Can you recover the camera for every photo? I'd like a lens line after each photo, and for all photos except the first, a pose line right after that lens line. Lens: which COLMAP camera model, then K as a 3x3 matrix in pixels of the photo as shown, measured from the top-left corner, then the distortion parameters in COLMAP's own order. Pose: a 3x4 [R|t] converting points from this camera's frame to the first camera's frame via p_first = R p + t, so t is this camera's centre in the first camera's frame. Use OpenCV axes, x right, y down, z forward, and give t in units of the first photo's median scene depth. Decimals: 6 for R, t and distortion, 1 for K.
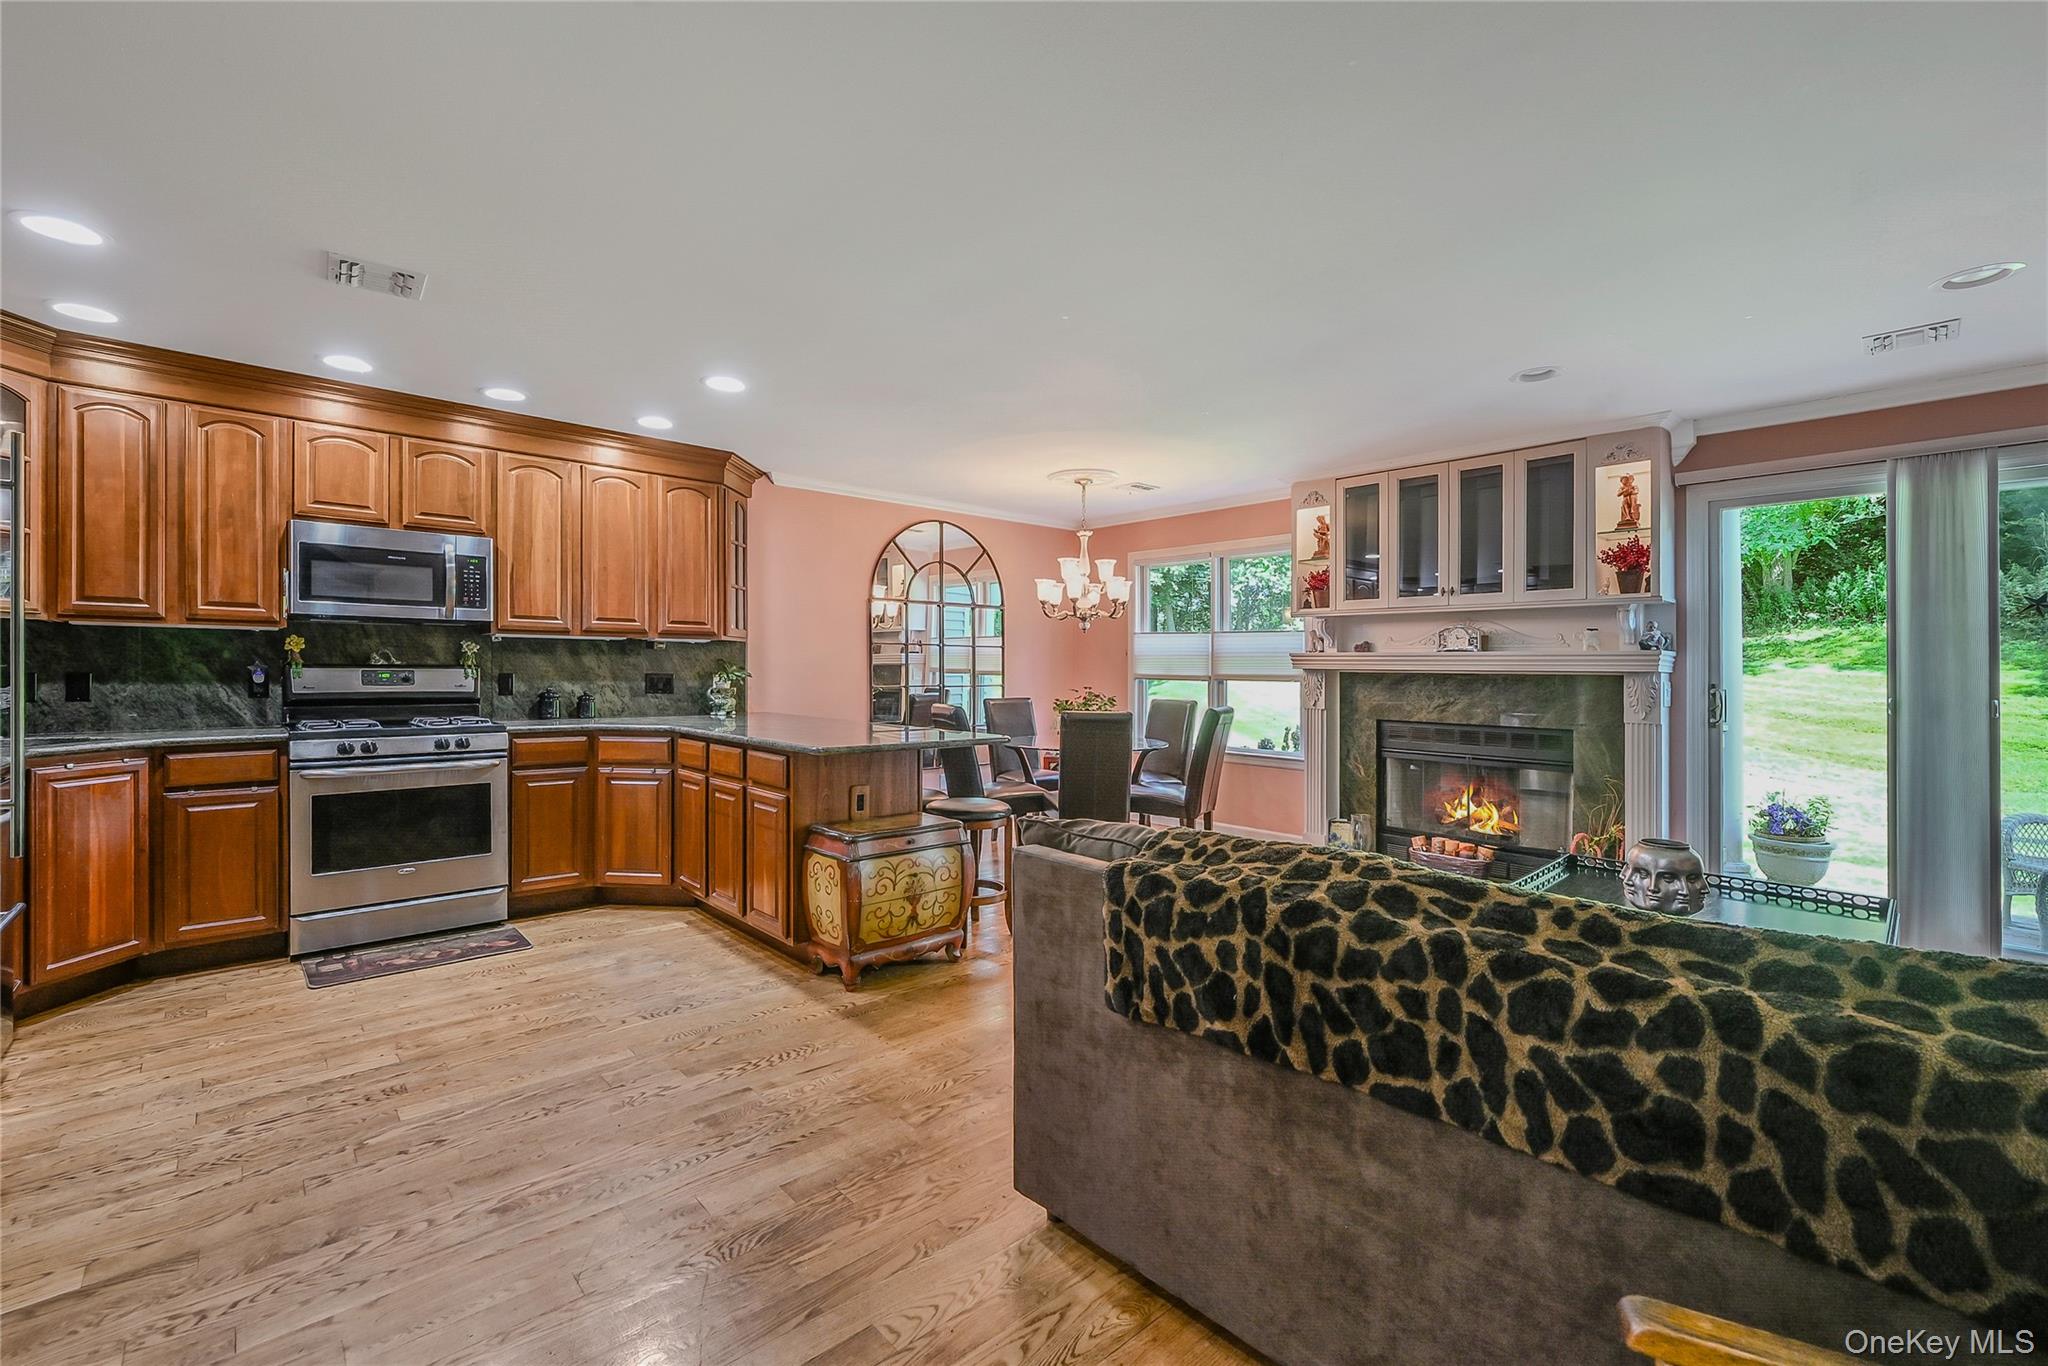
lens RADIAL K [[875.2, 0, 1010.4], [0, 875.2, 589.0], [0, 0, 1]] dist [-0.000344, -0.000076]
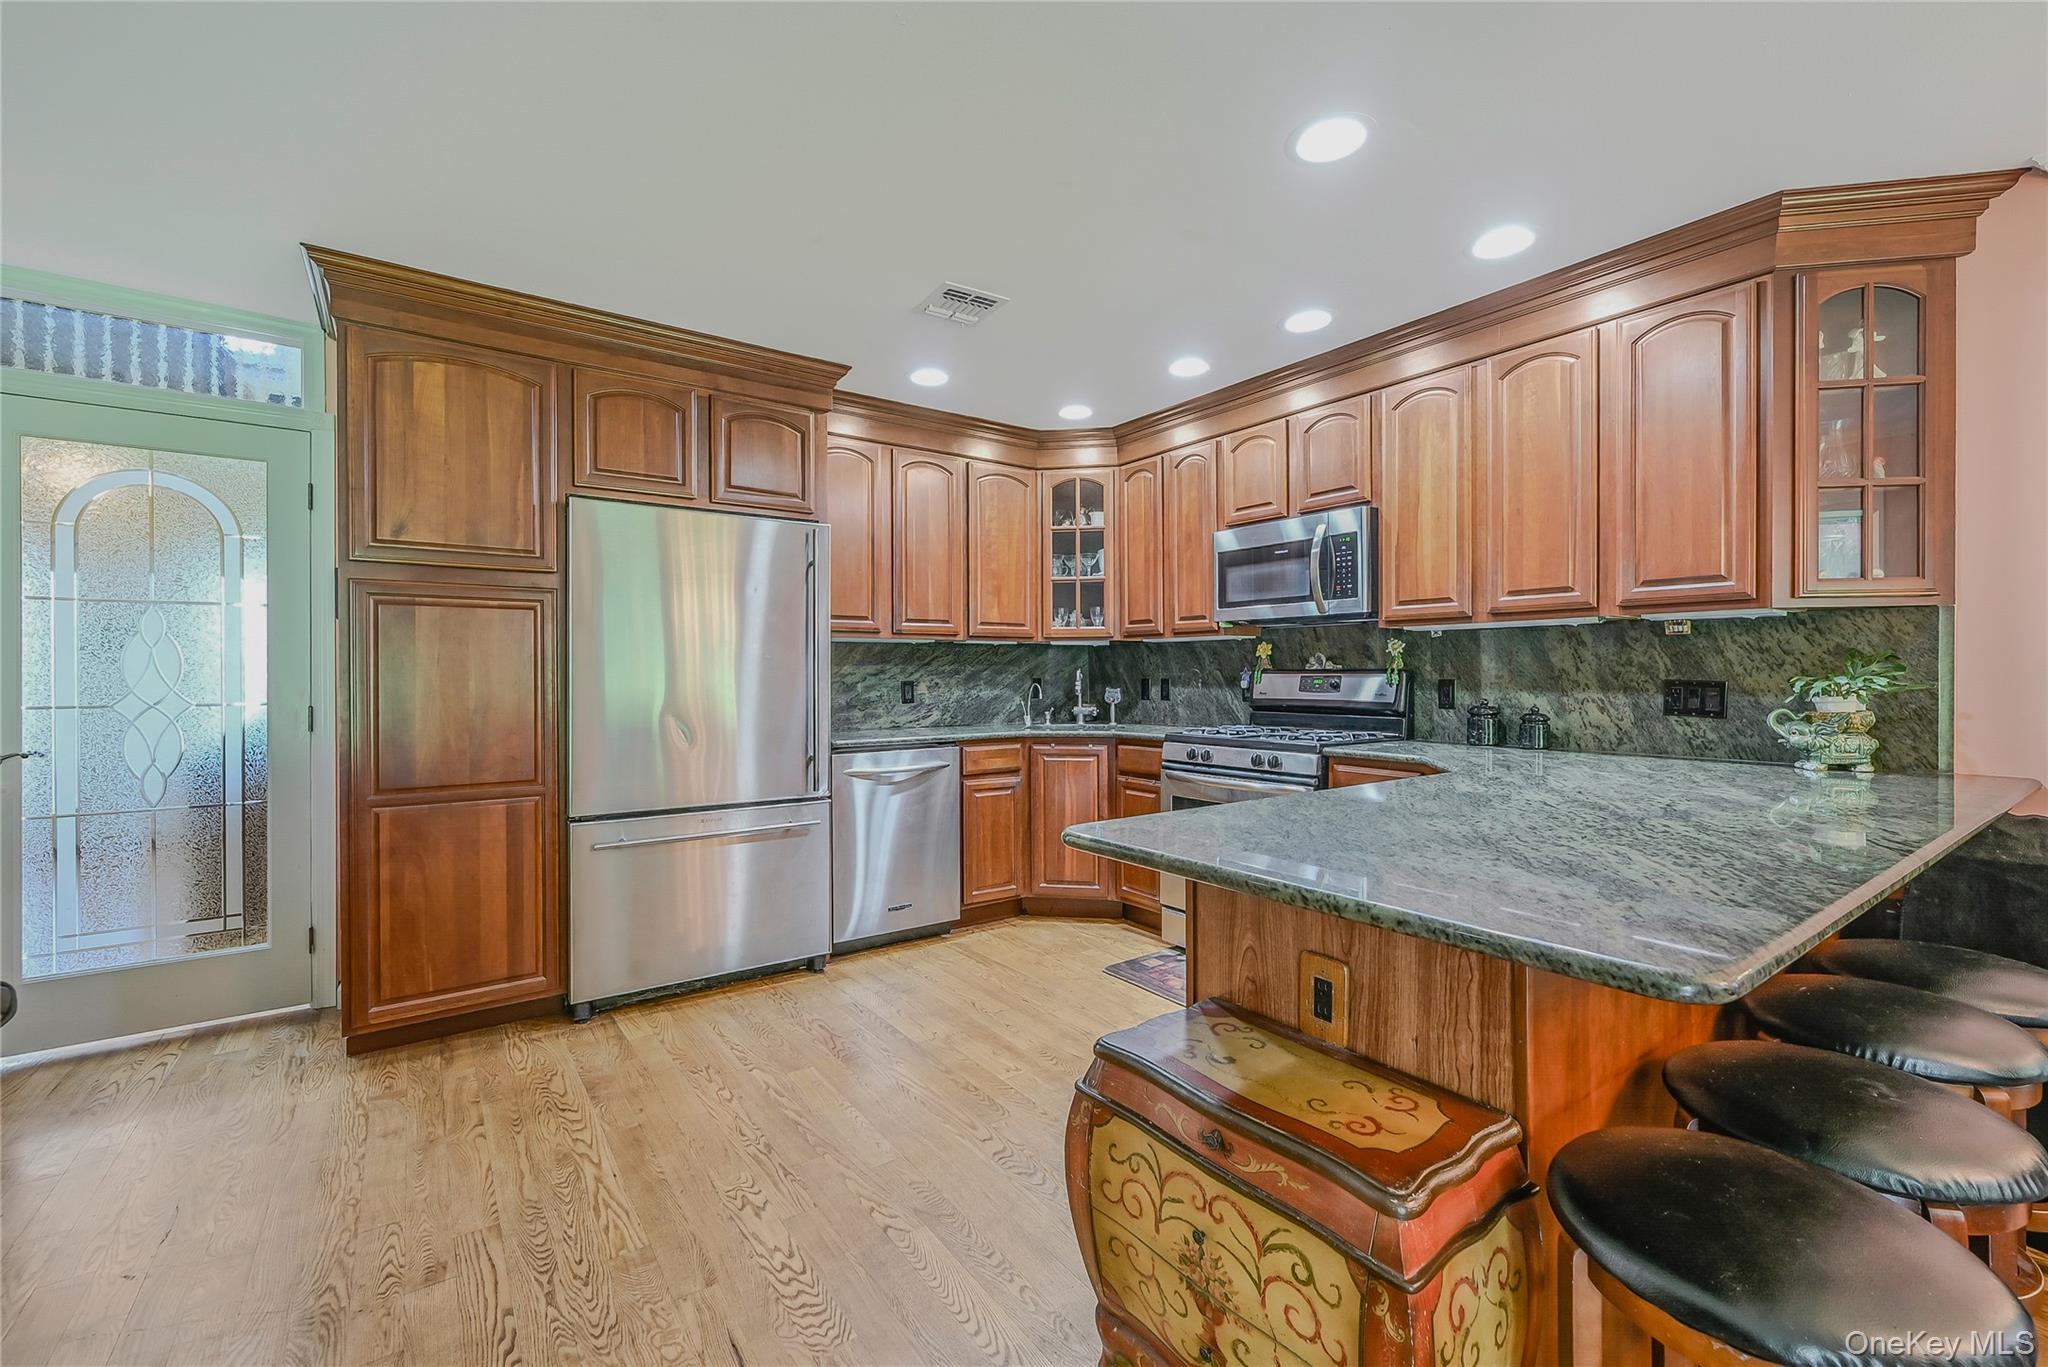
lens RADIAL K [[852.2, 0, 1007.1], [0, 852.2, 667.1], [0, 0, 1]] dist [-0.000106, -0.000083]
pose [[-0.111016, -0.014443, -0.993714, 0.199259], [0.094199, 0.995240, -0.024989, 0.075858], [0.989344, -0.096381, -0.109127, 0.780118]]
